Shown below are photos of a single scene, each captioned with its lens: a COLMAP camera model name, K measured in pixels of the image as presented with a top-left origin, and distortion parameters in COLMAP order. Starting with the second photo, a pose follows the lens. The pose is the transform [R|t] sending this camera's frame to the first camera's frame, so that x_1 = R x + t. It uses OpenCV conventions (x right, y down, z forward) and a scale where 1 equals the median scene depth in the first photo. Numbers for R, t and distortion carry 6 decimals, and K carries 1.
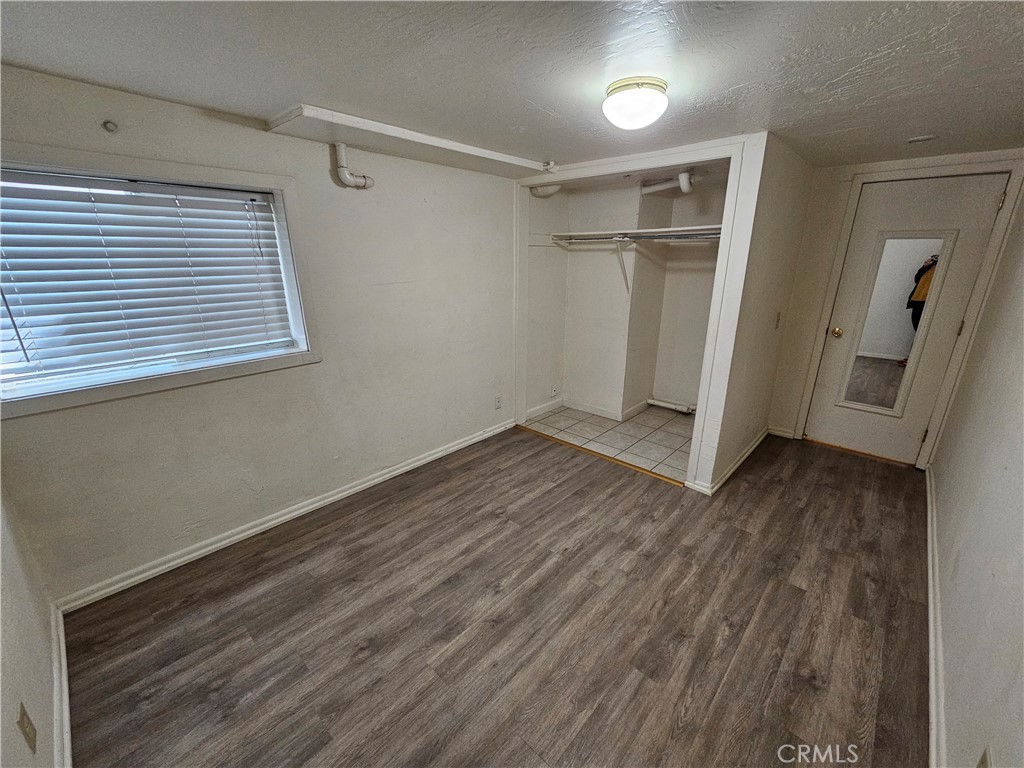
lens RADIAL K [[420.4, 0, 511.4], [0, 420.4, 388.2], [0, 0, 1]] dist [0.003228, -0.001958]
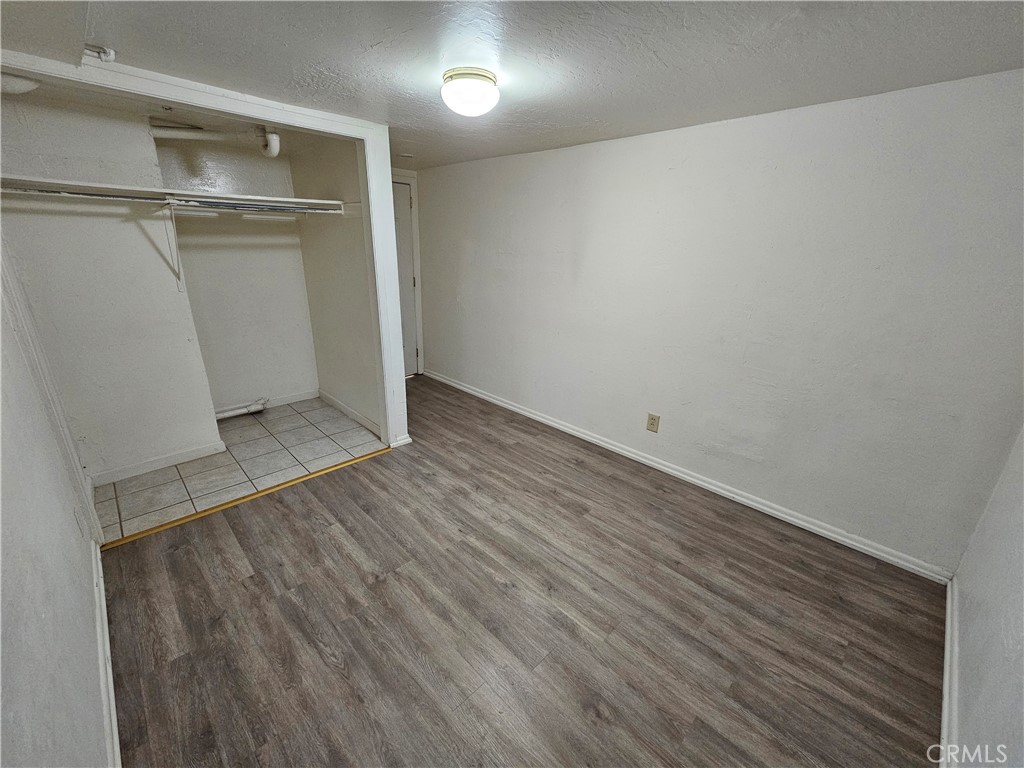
lens RADIAL K [[420.4, 0, 512.9], [0, 420.4, 386.0], [0, 0, 1]] dist [0.003228, -0.001958]
pose [[0.034258, -0.322202, 0.946051, -0.740230], [0.276798, 0.912635, 0.300798, -0.206385], [-0.960317, 0.251560, 0.120450, 0.714587]]
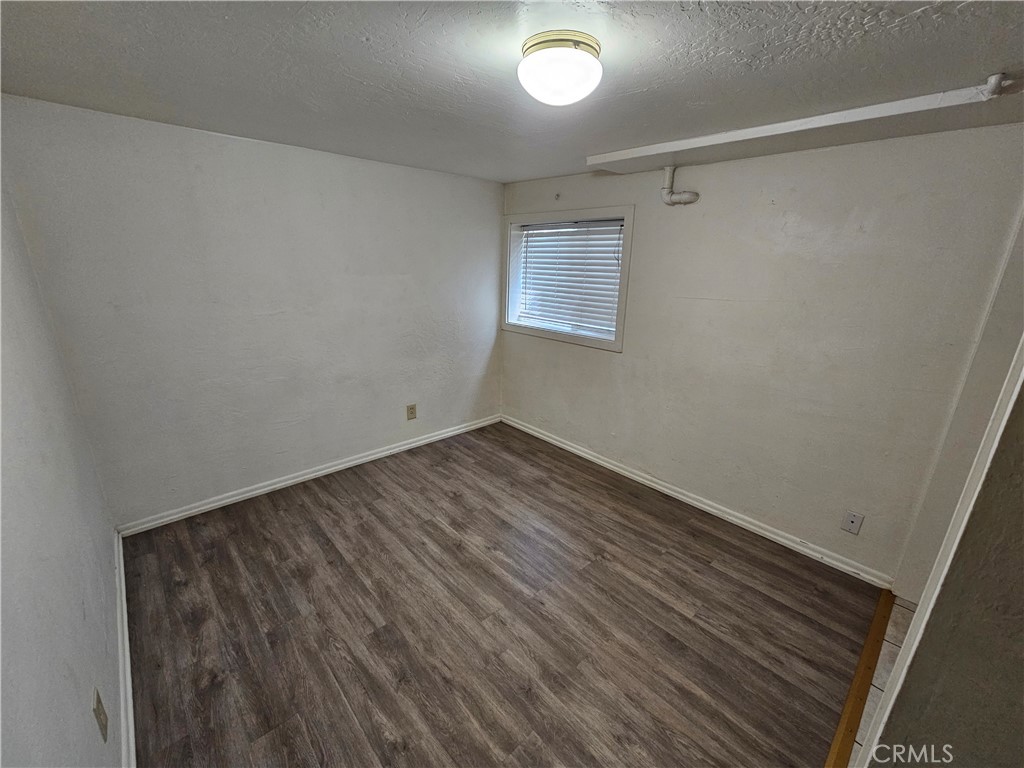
lens RADIAL K [[420.4, 0, 510.1], [0, 420.4, 384.8], [0, 0, 1]] dist [0.003228, -0.001958]
pose [[-0.078558, 0.284687, -0.955396, 0.887030], [-0.325007, 0.898684, 0.294512, -0.271911], [0.942443, 0.333647, 0.021927, 0.814484]]
